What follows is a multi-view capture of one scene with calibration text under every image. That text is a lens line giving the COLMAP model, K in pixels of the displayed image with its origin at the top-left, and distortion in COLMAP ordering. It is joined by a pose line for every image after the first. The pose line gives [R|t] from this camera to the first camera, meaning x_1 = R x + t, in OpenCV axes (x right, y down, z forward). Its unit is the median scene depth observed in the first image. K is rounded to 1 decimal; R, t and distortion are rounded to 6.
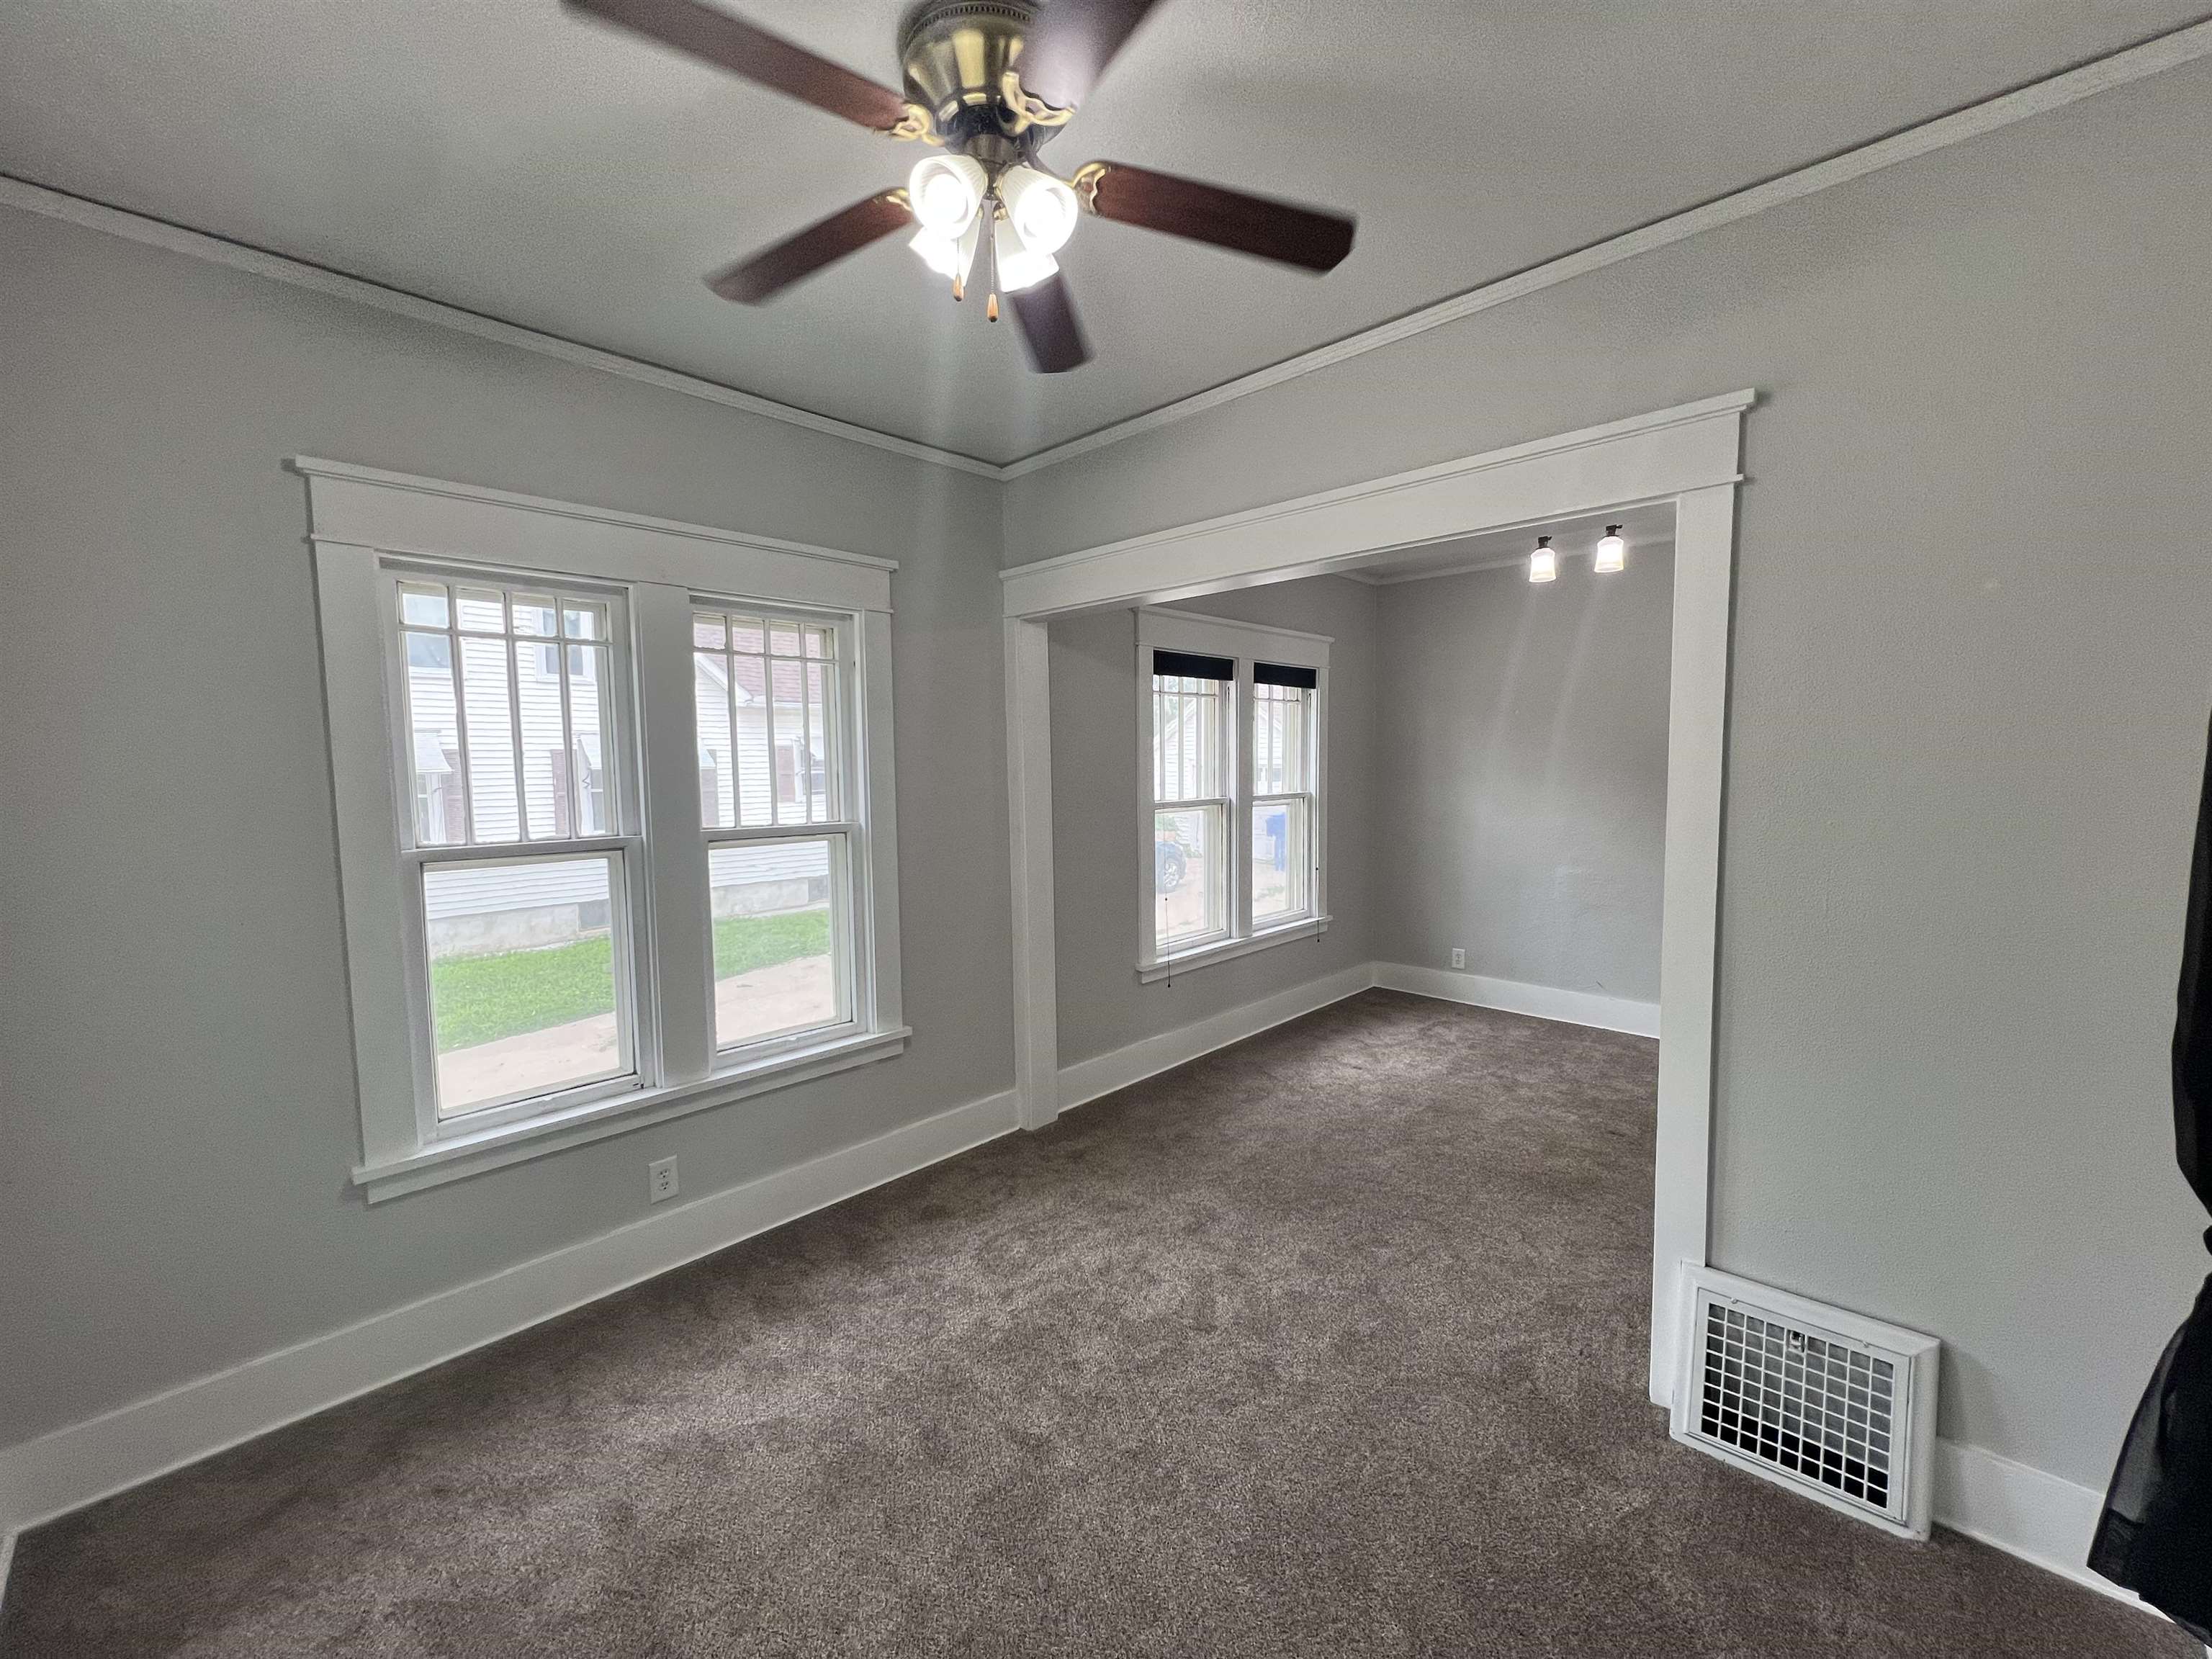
lens RADIAL K [[884.0, 0, 1100.9], [0, 884.0, 830.3], [0, 0, 1]] dist [0.000729, -0.000006]
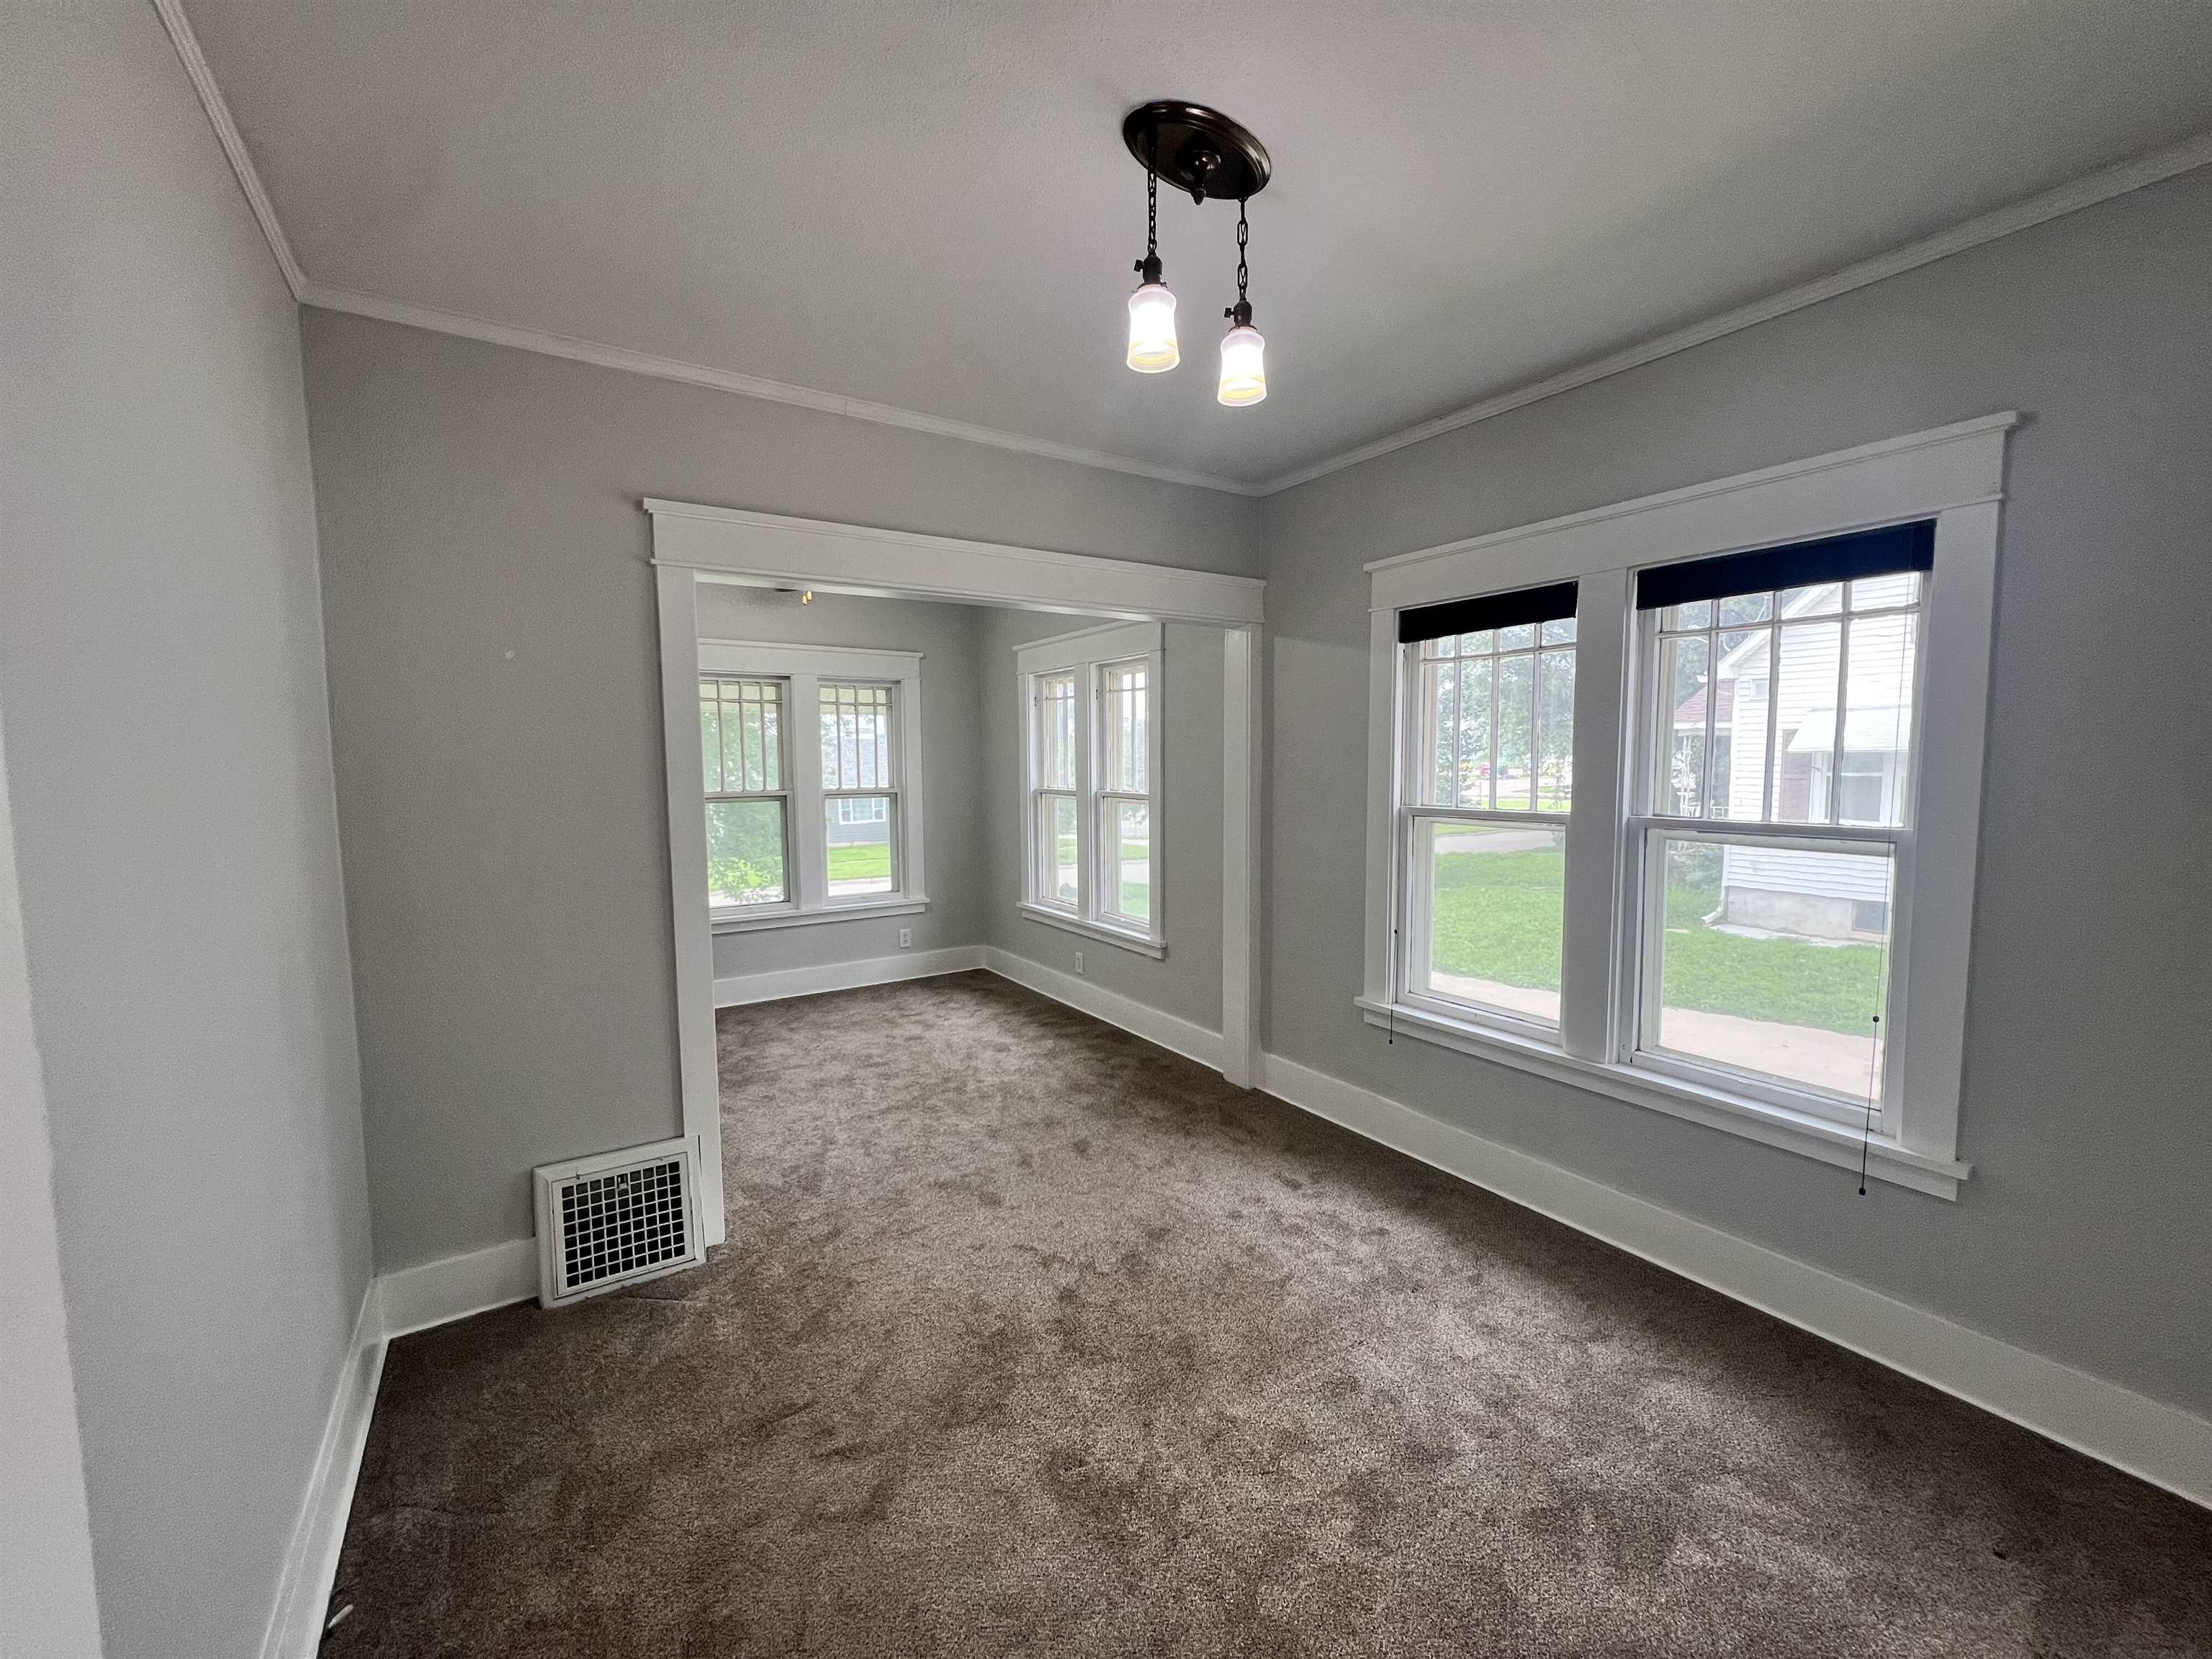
lens RADIAL K [[884.0, 0, 1100.9], [0, 884.0, 830.3], [0, 0, 1]] dist [0.000729, -0.000006]
pose [[-0.216748, 0.096641, -0.971432, 0.805367], [-0.062329, 0.991688, 0.112563, -0.075184], [0.974236, 0.084947, -0.208923, 0.829099]]
